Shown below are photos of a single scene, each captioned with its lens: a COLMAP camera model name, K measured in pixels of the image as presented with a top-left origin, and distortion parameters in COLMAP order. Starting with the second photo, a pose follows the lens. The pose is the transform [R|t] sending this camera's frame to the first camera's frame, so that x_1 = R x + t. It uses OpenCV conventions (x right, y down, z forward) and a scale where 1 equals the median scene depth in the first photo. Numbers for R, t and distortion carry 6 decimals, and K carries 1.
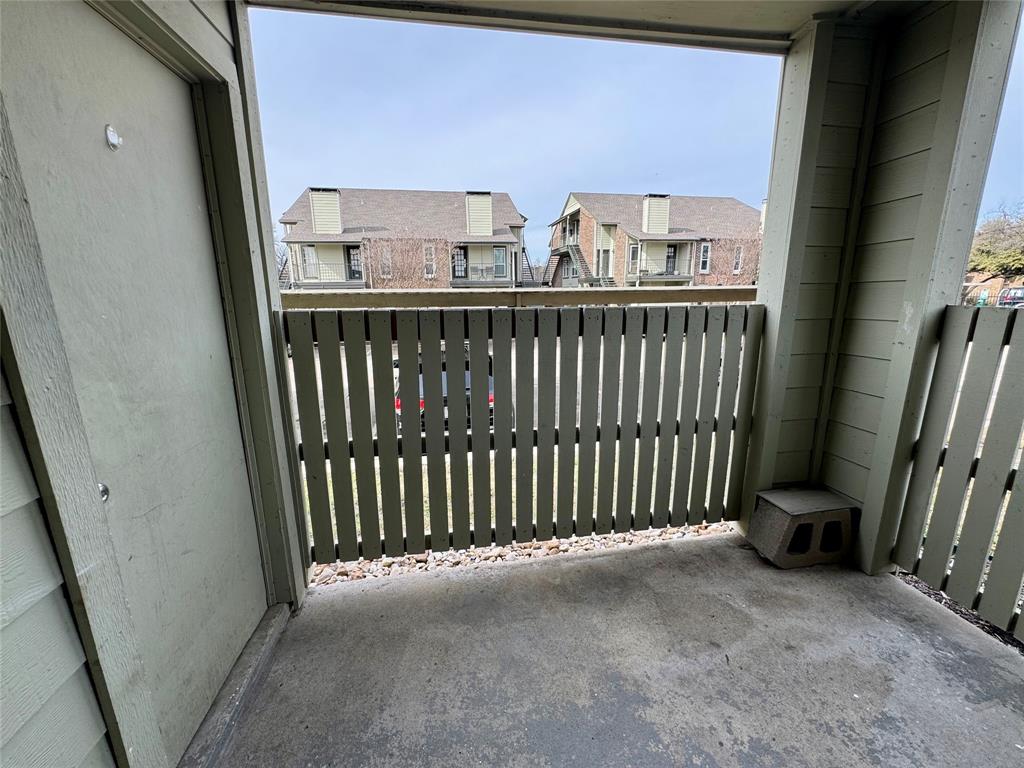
lens RADIAL K [[410.7, 0, 516.1], [0, 410.7, 385.1], [0, 0, 1]] dist [-0.003371, -0.000201]
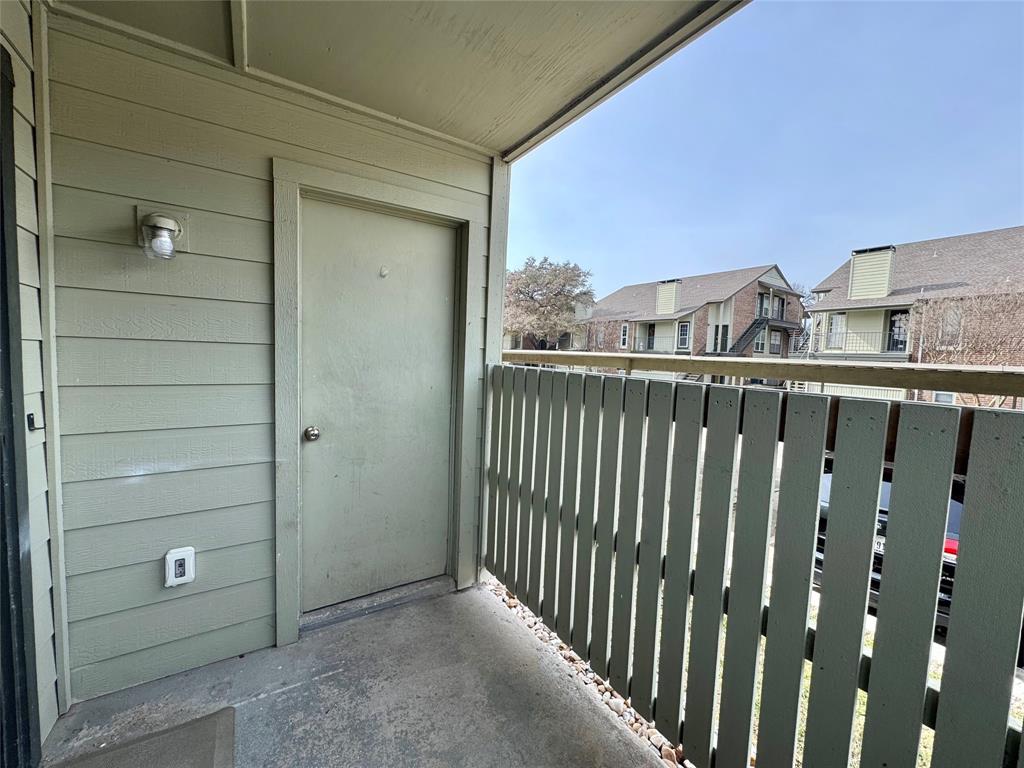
lens RADIAL K [[410.7, 0, 511.5], [0, 410.7, 383.2], [0, 0, 1]] dist [-0.003371, -0.000201]
pose [[0.391096, 0.089833, -0.915955, 0.603491], [-0.243828, 0.969777, -0.008999, -0.104164], [0.887464, 0.226855, 0.401179, 0.443191]]
